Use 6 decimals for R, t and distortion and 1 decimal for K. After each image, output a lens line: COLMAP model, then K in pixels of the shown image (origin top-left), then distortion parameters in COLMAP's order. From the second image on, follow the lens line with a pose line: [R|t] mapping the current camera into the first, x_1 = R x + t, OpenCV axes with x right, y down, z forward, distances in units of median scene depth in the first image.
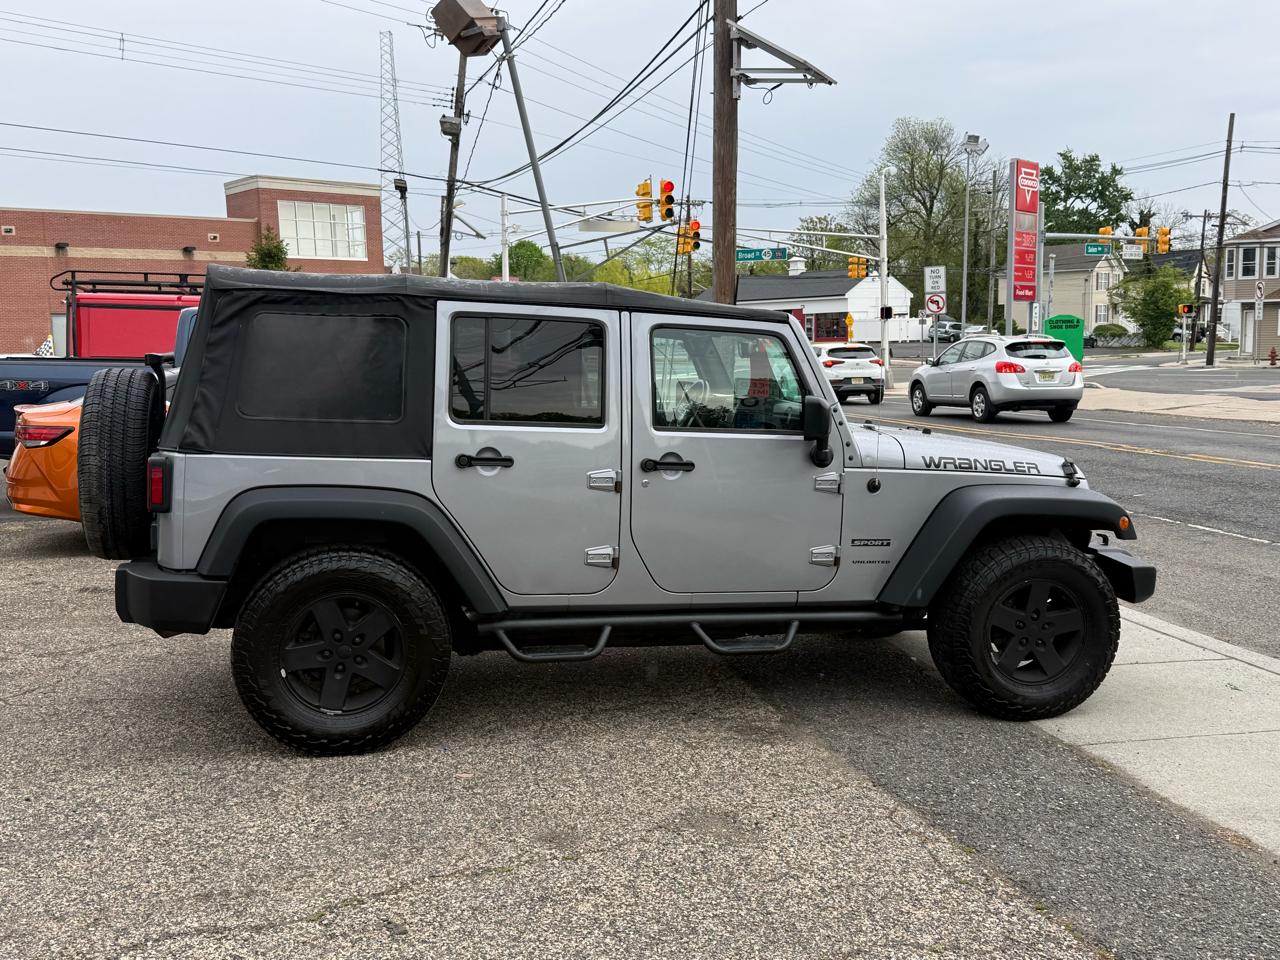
lens RADIAL K [[1264.6, 0, 631.5], [0, 1264.6, 482.3], [0, 0, 1]] dist [0.198398, -0.429885]
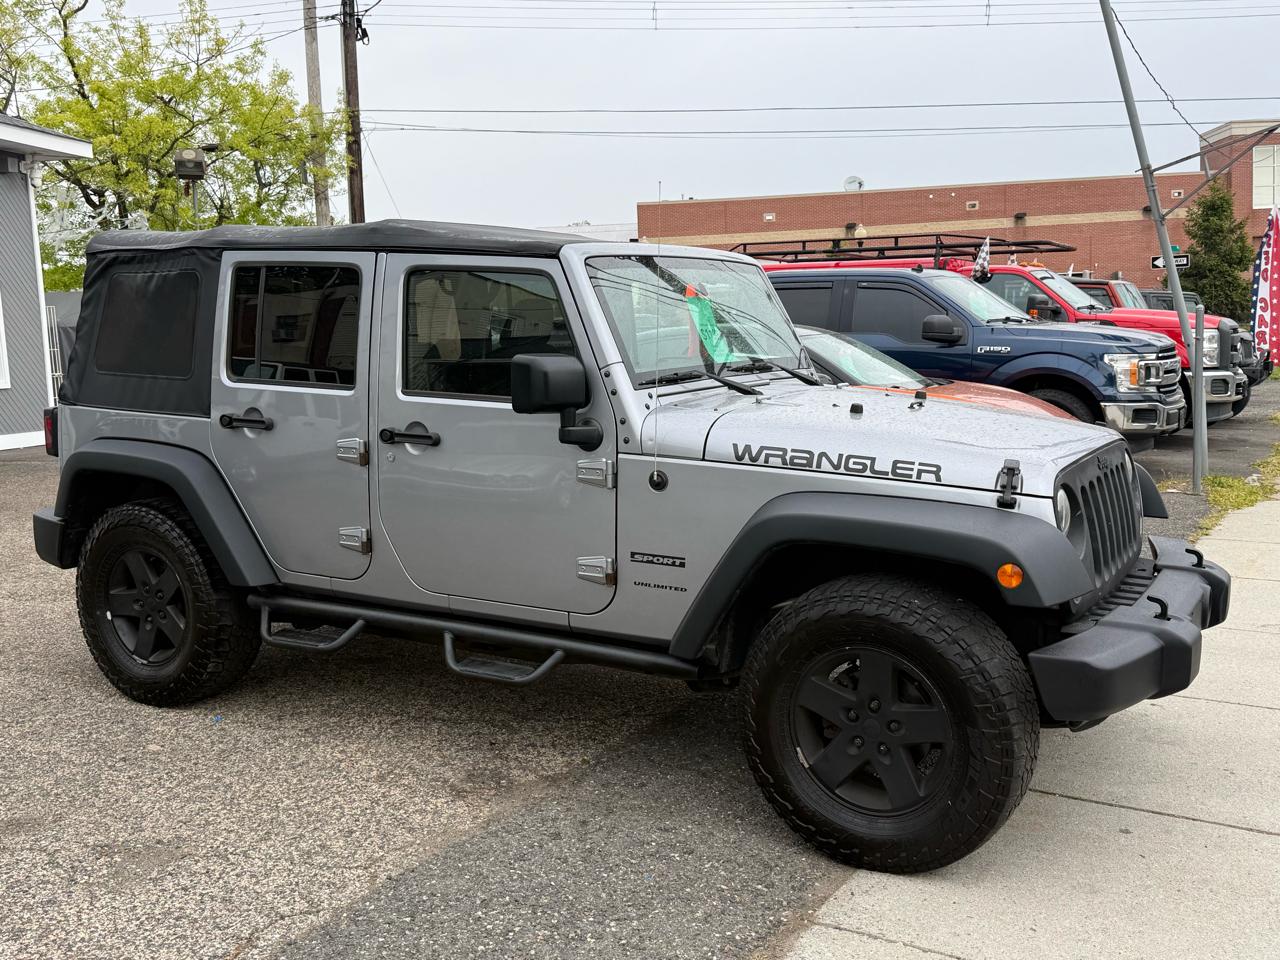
lens RADIAL K [[1260.3, 0, 638.9], [0, 1260.3, 475.1], [0, 0, 1]] dist [0.191746, -0.425487]
pose [[0.712524, 0.067317, -0.698411, 0.687217], [-0.052497, 0.997712, 0.042609, -0.030580], [0.699681, 0.006305, 0.714428, 0.491167]]
